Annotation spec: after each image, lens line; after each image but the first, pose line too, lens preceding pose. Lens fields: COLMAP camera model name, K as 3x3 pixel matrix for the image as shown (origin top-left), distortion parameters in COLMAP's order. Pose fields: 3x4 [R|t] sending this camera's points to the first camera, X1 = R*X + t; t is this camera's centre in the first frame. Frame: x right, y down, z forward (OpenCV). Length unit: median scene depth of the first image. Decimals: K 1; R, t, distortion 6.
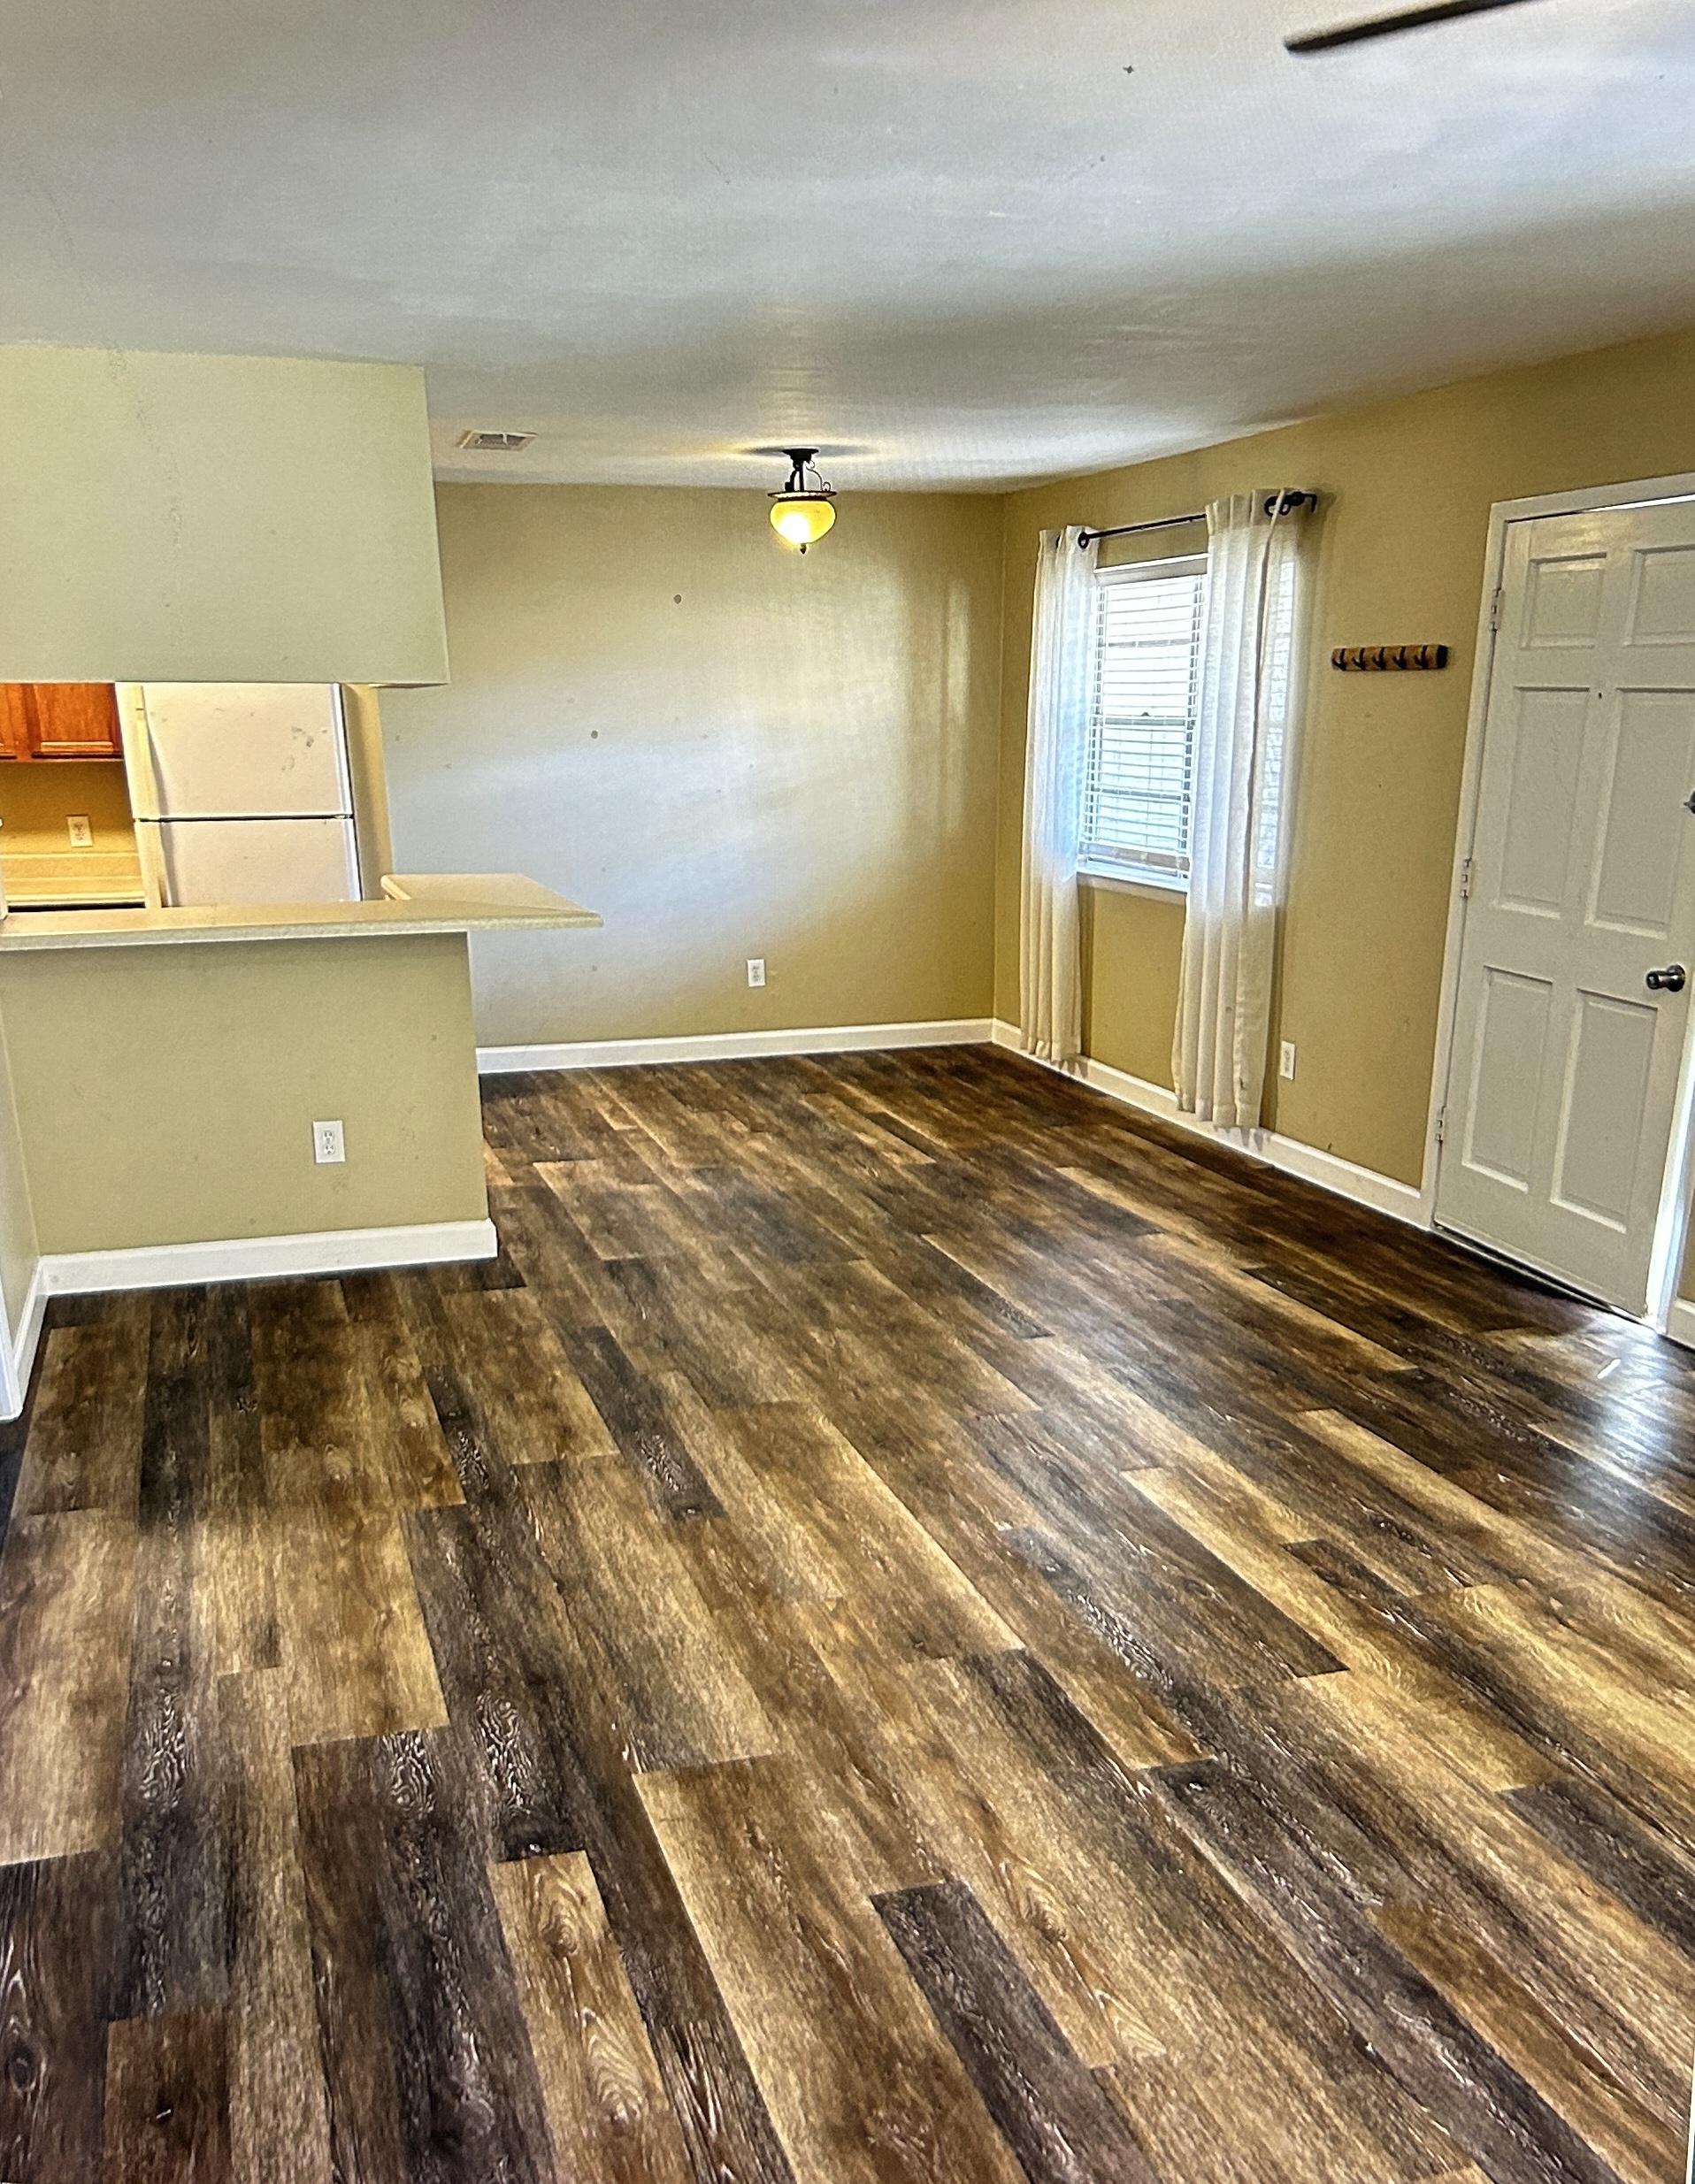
lens RADIAL K [[1847.3, 0, 847.5], [0, 1847.3, 1092.0], [0, 0, 1]] dist [-0.000096, 0.000653]
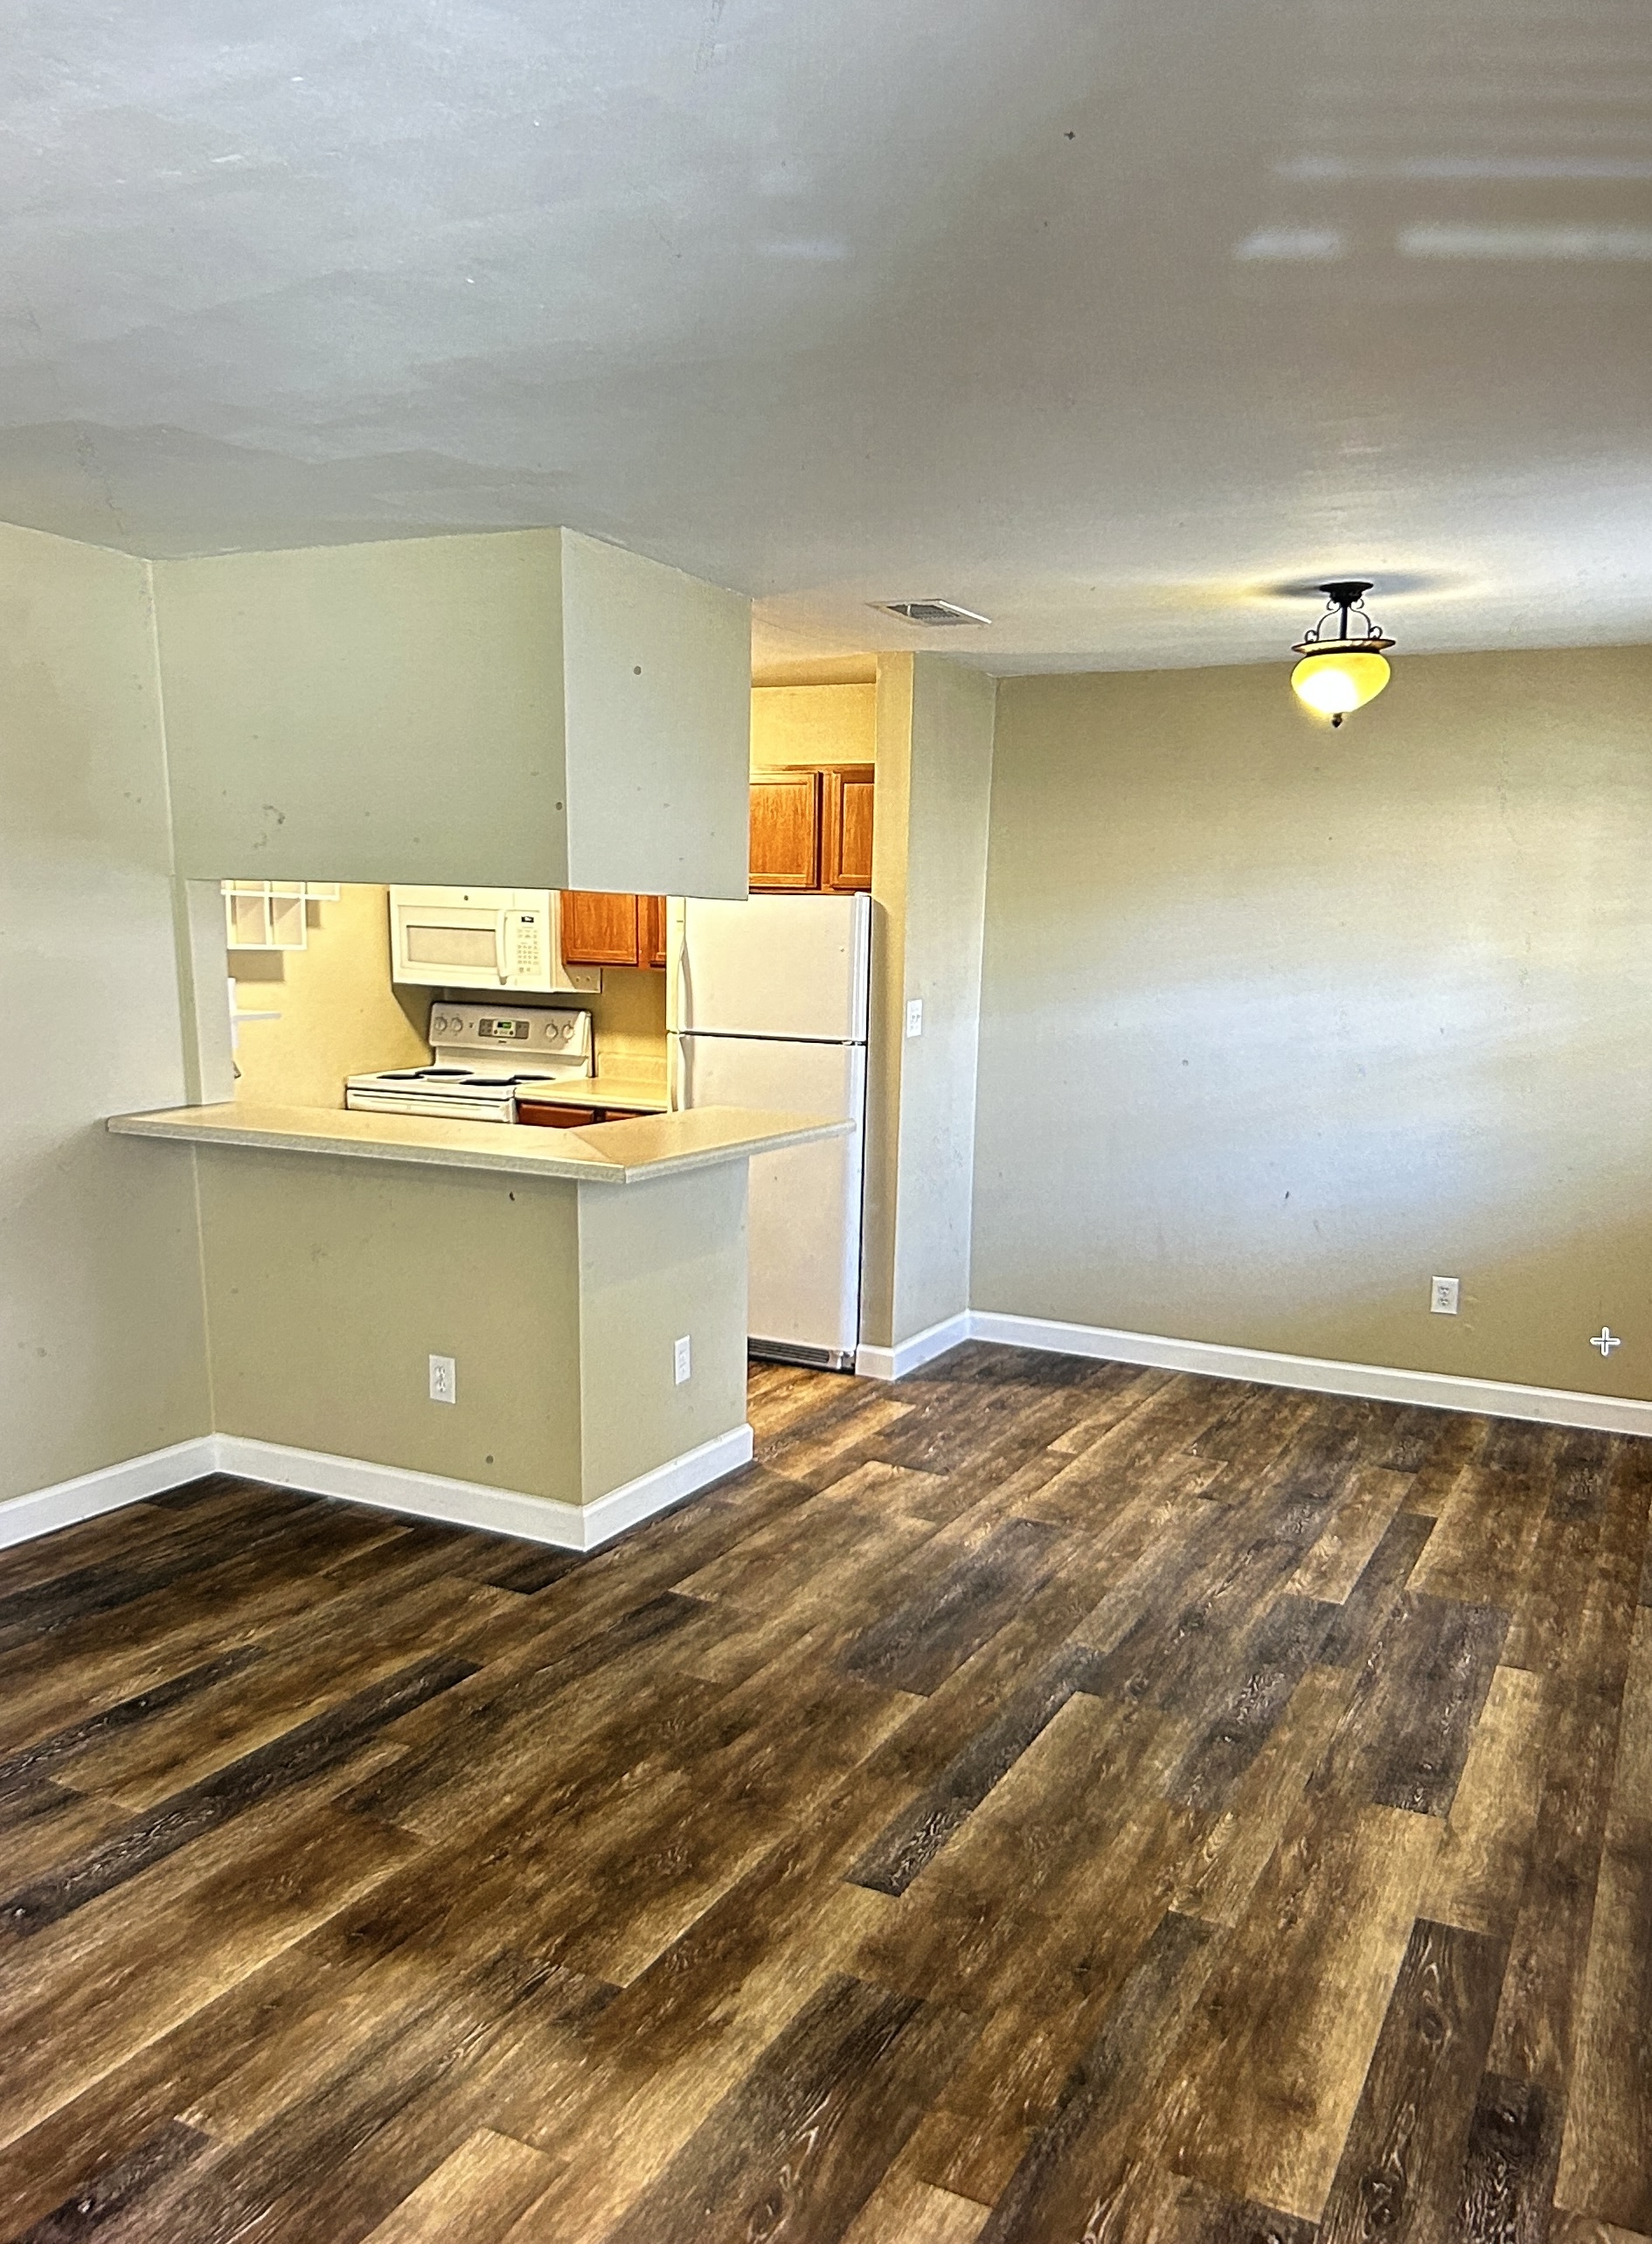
lens RADIAL K [[1853.8, 0, 767.3], [0, 1853.8, 1129.9], [0, 0, 1]] dist [0.228850, -0.622209]
pose [[0.689931, 0.106430, -0.716008, 0.411682], [-0.178810, 0.983537, -0.026102, -0.083944], [0.701443, 0.146038, 0.697604, 0.367026]]
